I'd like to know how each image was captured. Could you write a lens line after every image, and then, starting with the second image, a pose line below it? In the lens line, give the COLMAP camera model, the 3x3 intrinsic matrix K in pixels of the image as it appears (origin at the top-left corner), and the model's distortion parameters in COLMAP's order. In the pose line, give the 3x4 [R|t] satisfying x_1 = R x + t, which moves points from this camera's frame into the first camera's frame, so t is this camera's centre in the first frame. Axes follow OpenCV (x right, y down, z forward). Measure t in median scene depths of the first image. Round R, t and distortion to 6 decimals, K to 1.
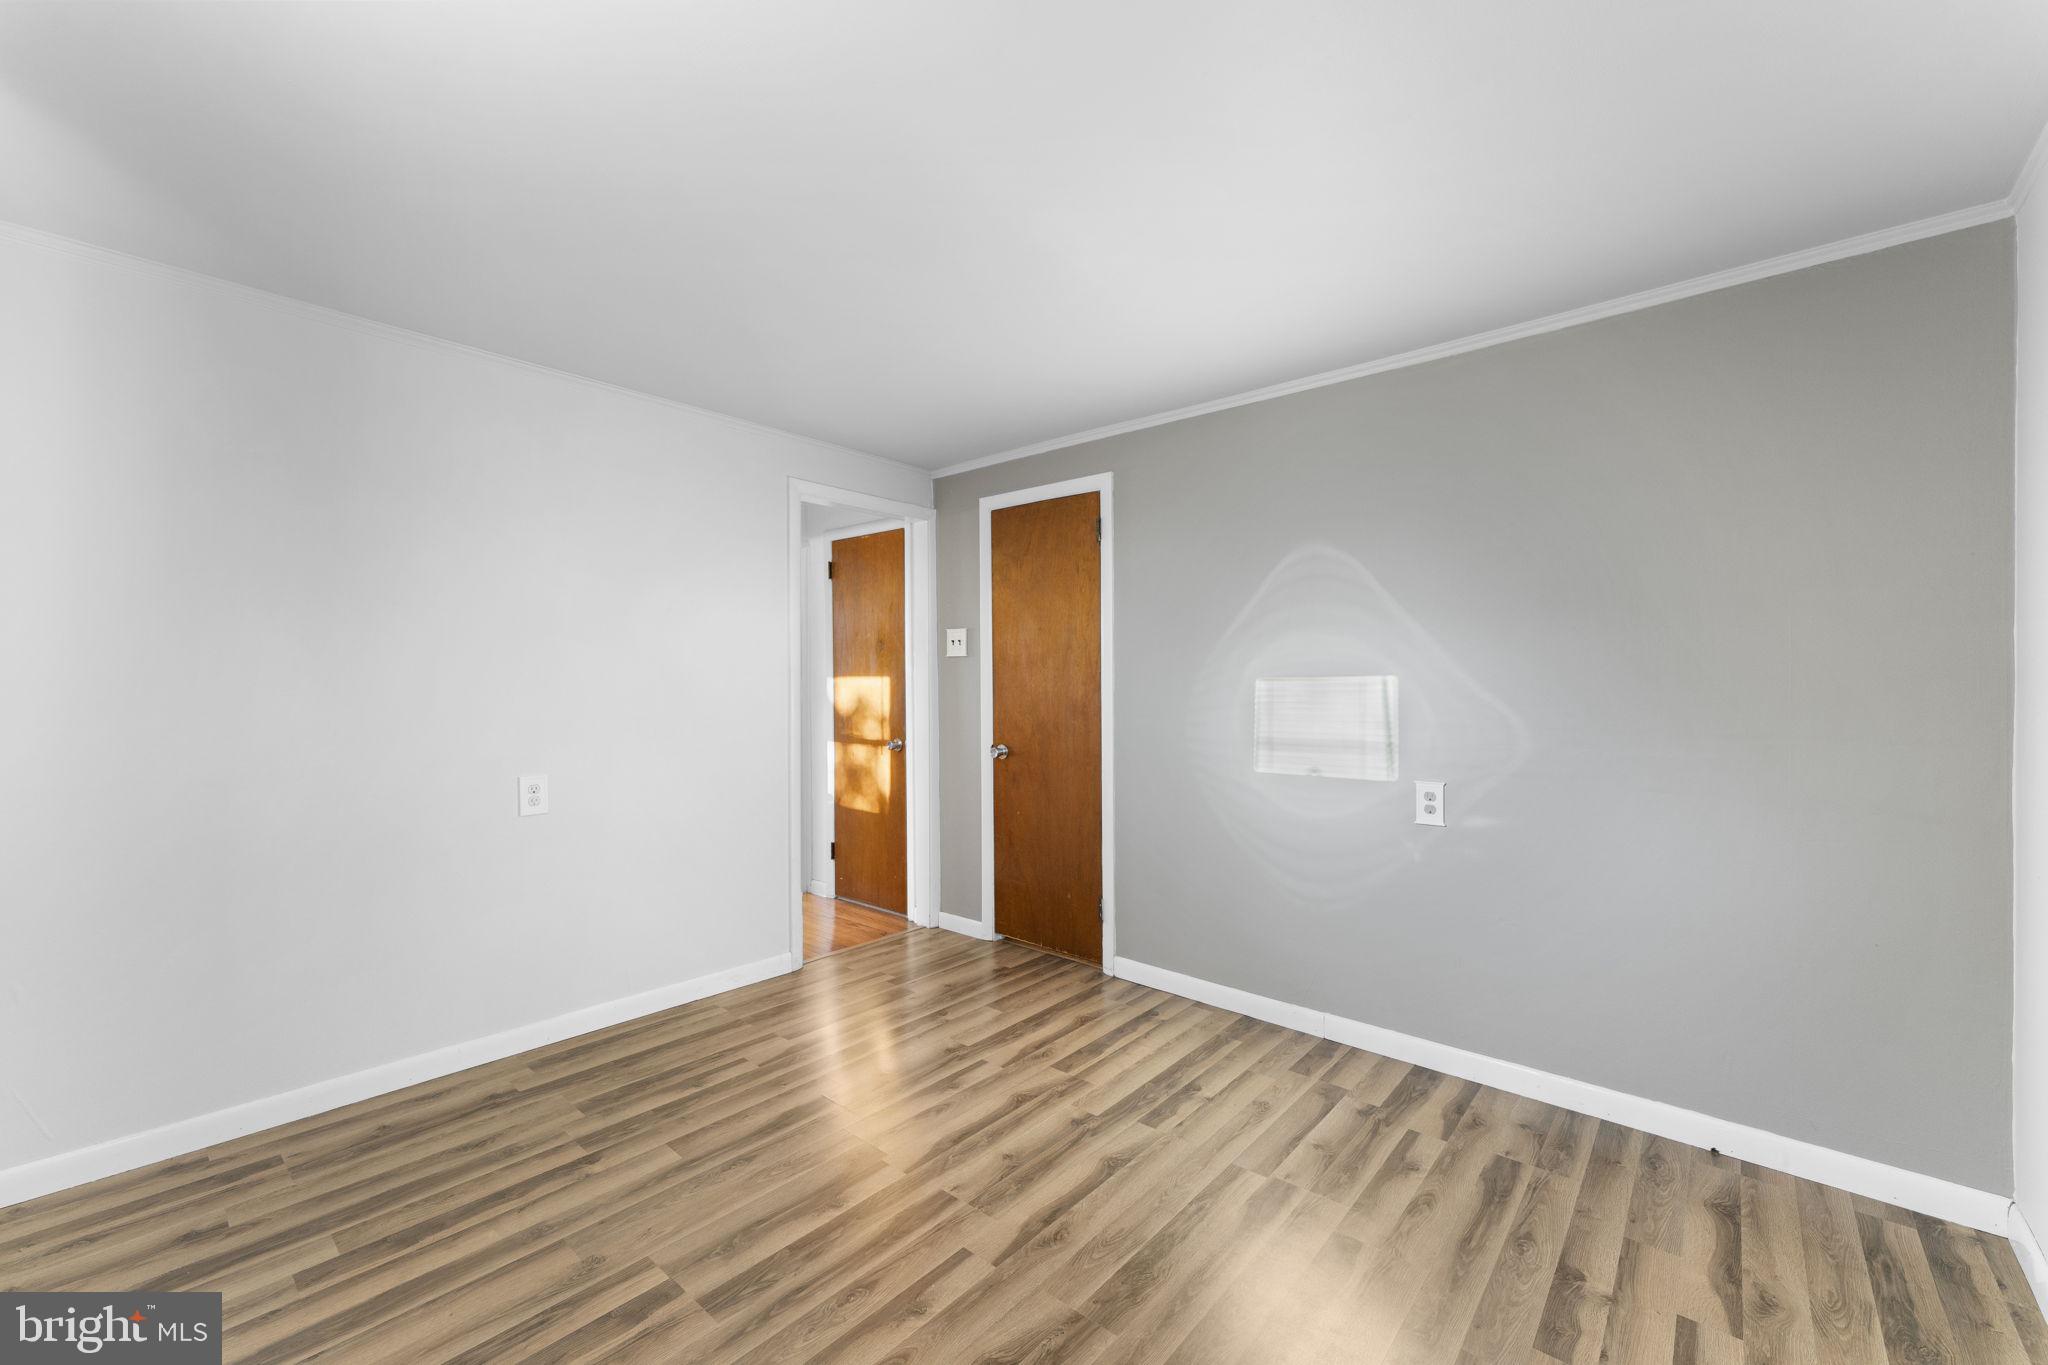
lens RADIAL K [[824.4, 0, 1021.0], [0, 824.4, 687.2], [0, 0, 1]] dist [0.001207, -0.000162]
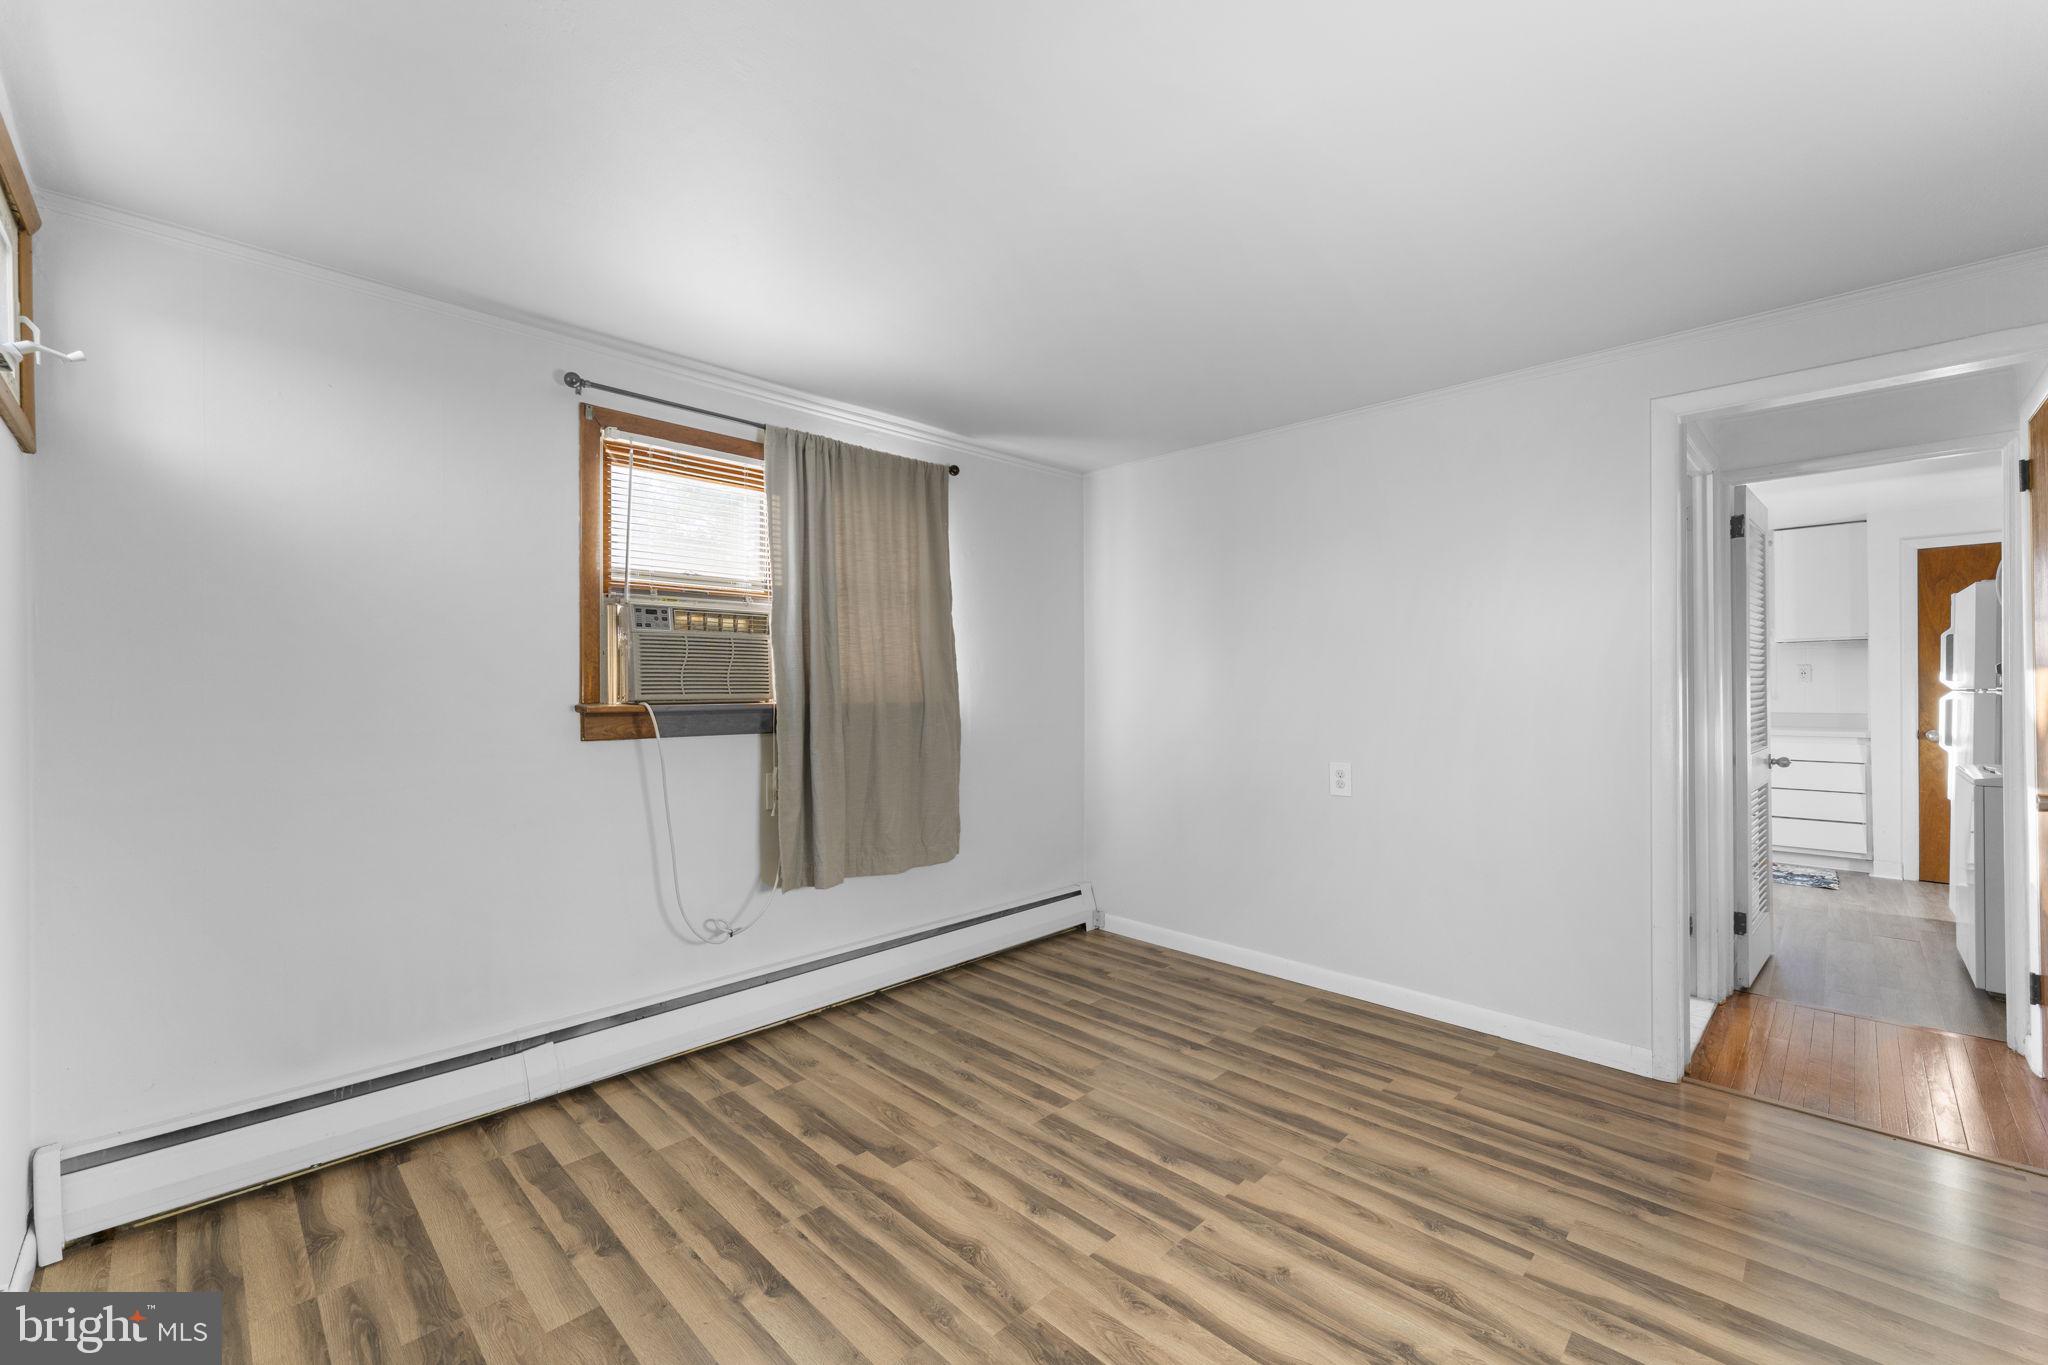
lens RADIAL K [[831.0, 0, 1008.9], [0, 831.0, 684.6], [0, 0, 1]] dist [0.004139, 0.000341]
pose [[-0.071829, -0.001823, -0.997415, 0.785566], [-0.002061, 0.999996, -0.001679, -0.002038], [0.997415, 0.001935, -0.071832, 0.759754]]
